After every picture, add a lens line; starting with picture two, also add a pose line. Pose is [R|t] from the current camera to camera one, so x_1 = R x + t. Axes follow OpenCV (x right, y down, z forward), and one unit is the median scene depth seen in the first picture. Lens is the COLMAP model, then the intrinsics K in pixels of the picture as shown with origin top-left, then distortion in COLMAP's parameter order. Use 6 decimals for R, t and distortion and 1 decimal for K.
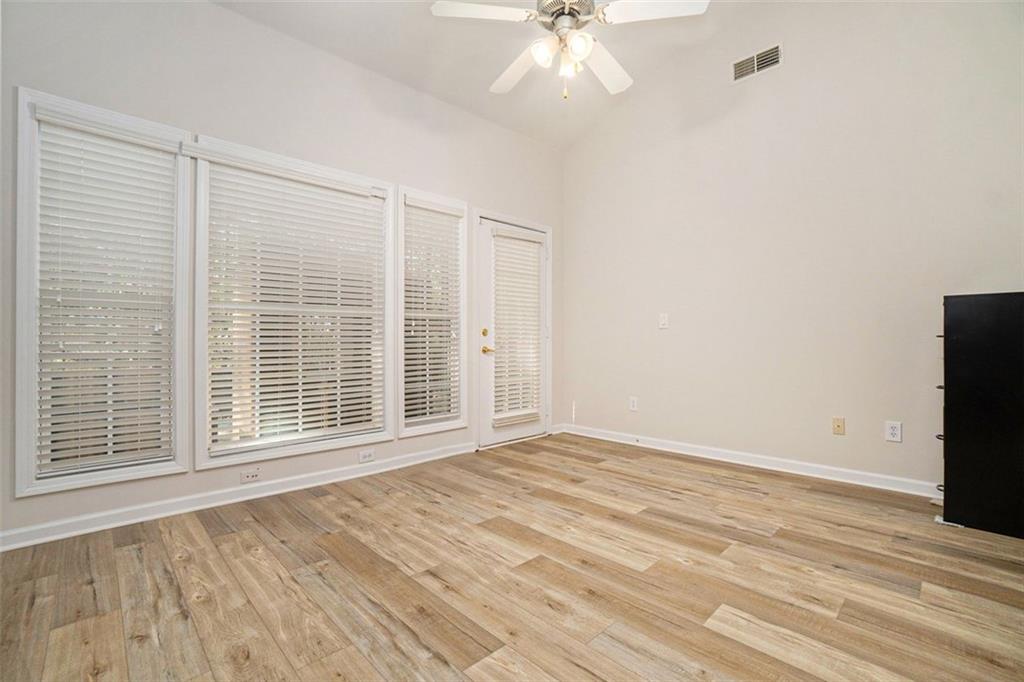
lens RADIAL K [[449.3, 0, 517.8], [0, 449.3, 343.0], [0, 0, 1]] dist [-0.025972, 0.002838]
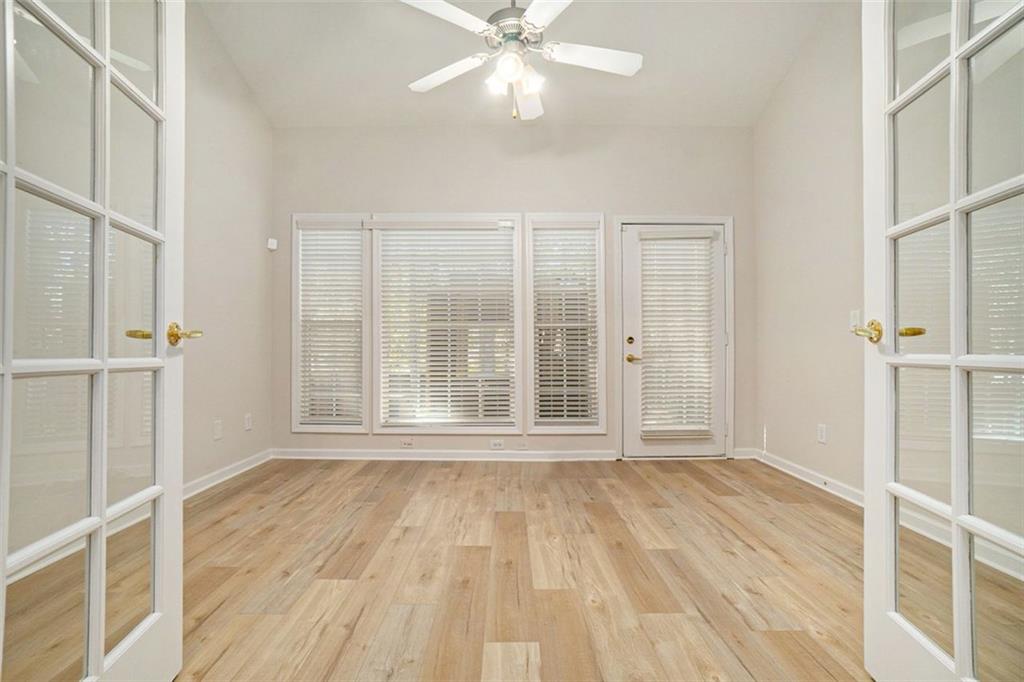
lens RADIAL K [[449.3, 0, 516.6], [0, 449.3, 344.4], [0, 0, 1]] dist [-0.025972, 0.002838]
pose [[0.726024, -0.006686, -0.687637, 0.613951], [-0.000413, 0.999948, -0.010160, -0.006116], [0.687669, 0.007660, 0.725984, 0.176429]]
